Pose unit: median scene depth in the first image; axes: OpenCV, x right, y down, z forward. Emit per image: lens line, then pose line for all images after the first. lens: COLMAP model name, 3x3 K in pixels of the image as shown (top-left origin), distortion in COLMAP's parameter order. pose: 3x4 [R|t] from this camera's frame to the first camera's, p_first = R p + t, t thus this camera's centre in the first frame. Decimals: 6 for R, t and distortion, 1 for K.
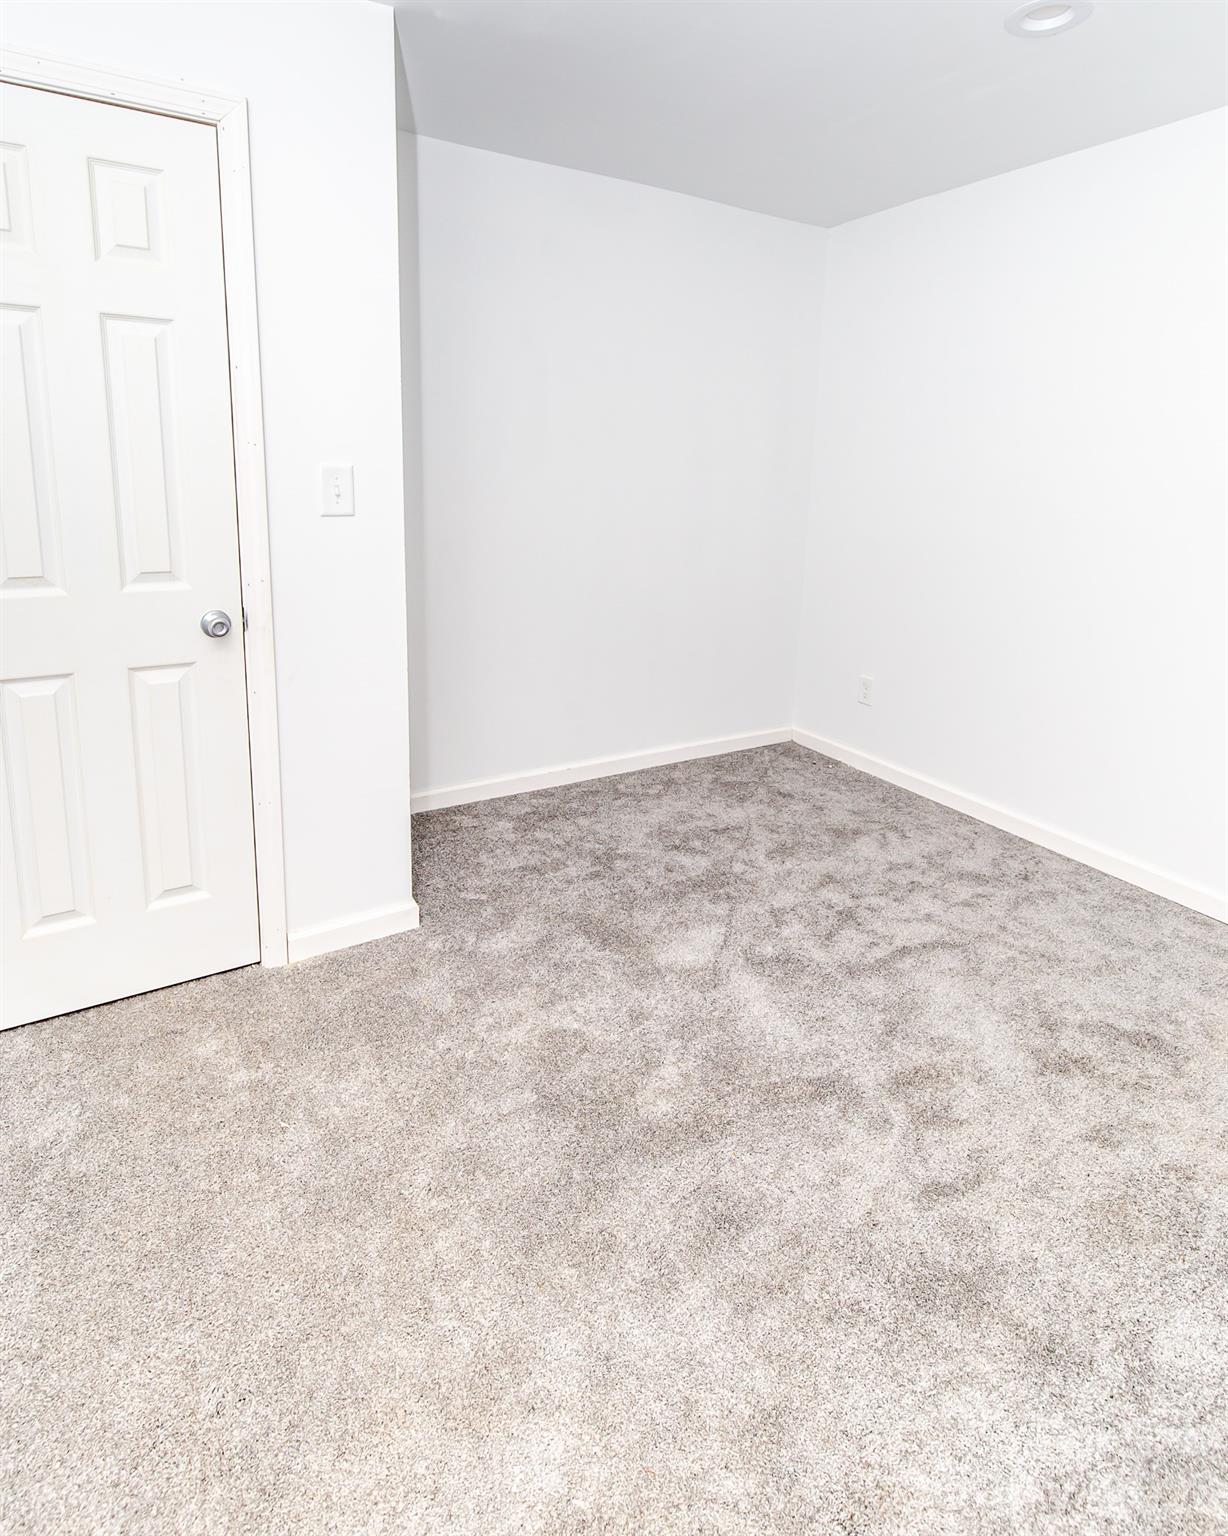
lens RADIAL K [[807.6, 0, 614.0], [0, 807.6, 768.0], [0, 0, 1]] dist [-0.000367, 0.001264]
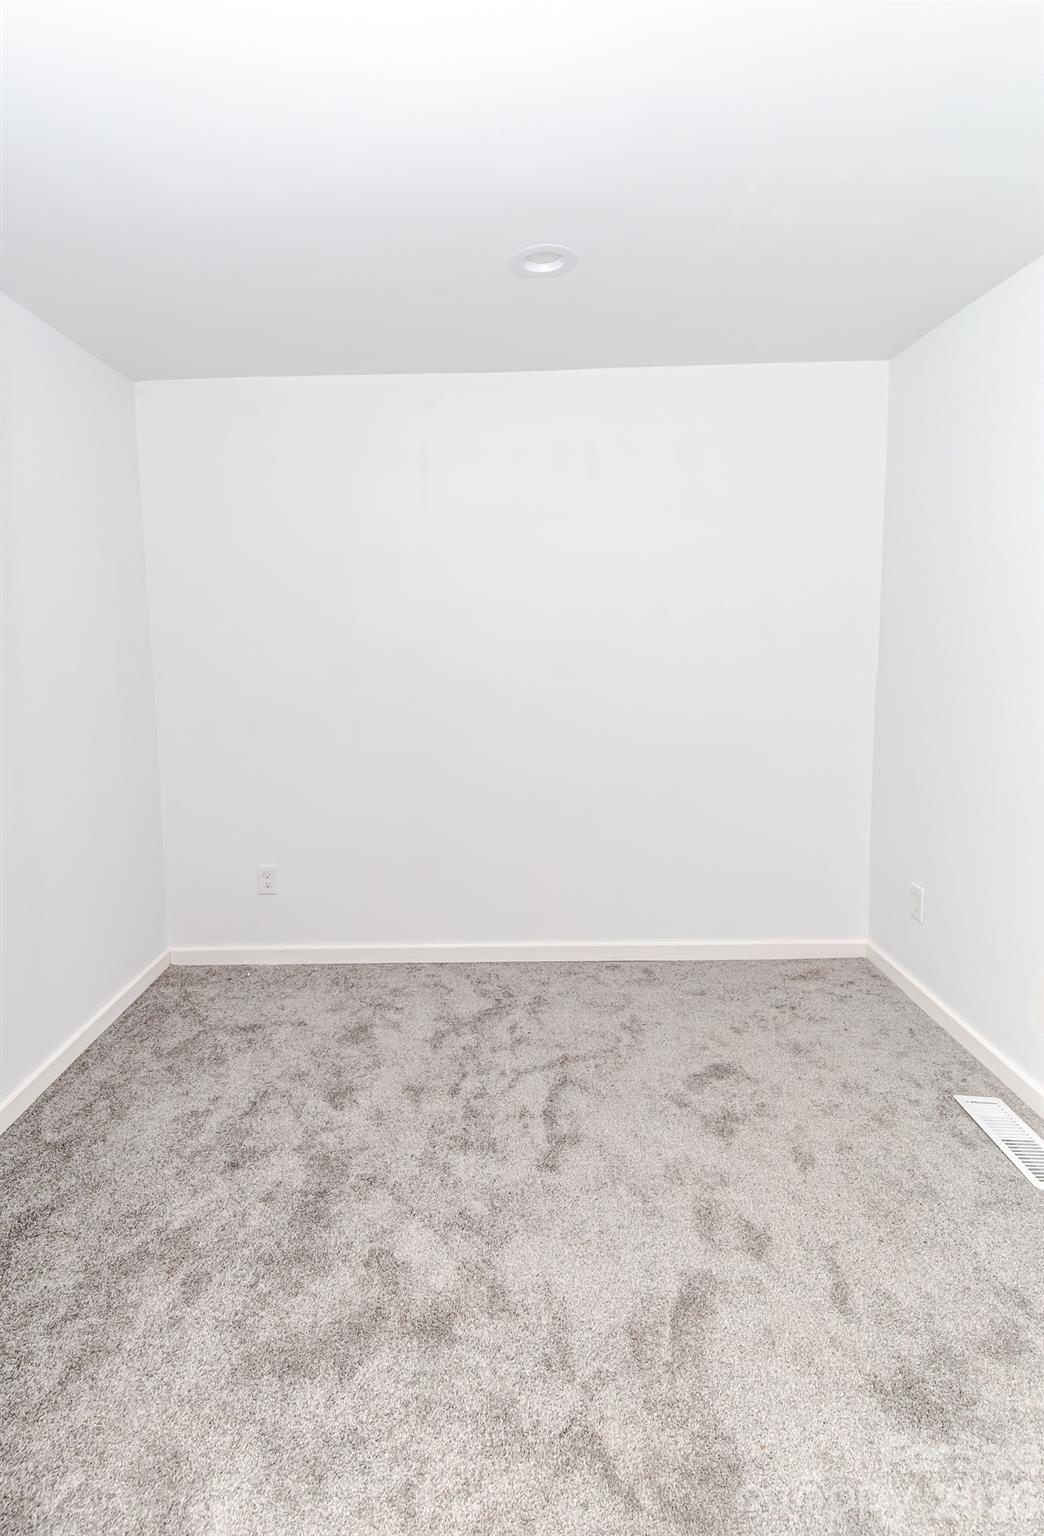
lens RADIAL K [[761.1, 0, 517.2], [0, 761.1, 802.3], [0, 0, 1]] dist [0.000985, 0.000080]
pose [[0.523574, -0.227556, 0.821029, -0.391690], [0.330250, 0.942535, 0.050631, -0.225465], [-0.785370, 0.244636, 0.568637, 0.475190]]
